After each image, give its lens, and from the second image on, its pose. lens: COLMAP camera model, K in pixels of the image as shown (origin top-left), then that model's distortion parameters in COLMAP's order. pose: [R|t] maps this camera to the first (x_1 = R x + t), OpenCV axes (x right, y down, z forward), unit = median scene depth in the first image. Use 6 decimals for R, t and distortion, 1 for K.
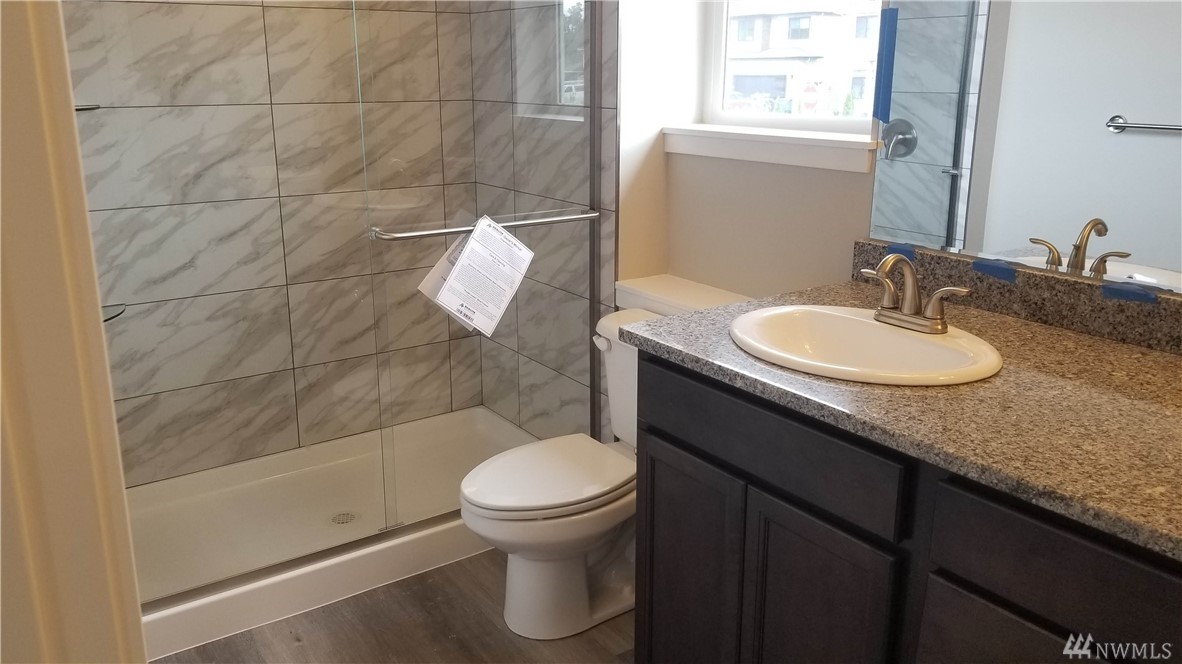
lens RADIAL K [[943.0, 0, 591.0], [0, 943.0, 332.0], [0, 0, 1]] dist [0.001955, -0.000210]
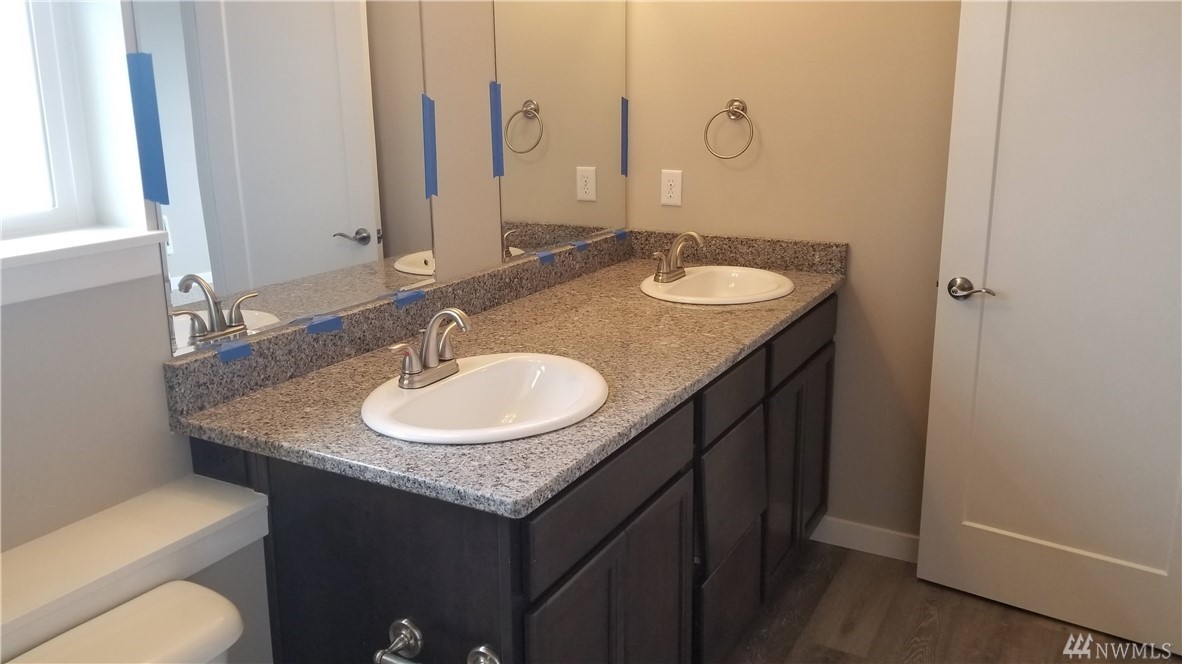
lens RADIAL K [[943.0, 0, 591.0], [0, 943.0, 332.0], [0, 0, 1]] dist [0.001955, -0.000210]
pose [[-0.470367, -0.215008, 0.855877, -0.616501], [0.240903, 0.901743, 0.358924, -0.387198], [-0.848952, 0.375009, -0.372354, 1.264703]]
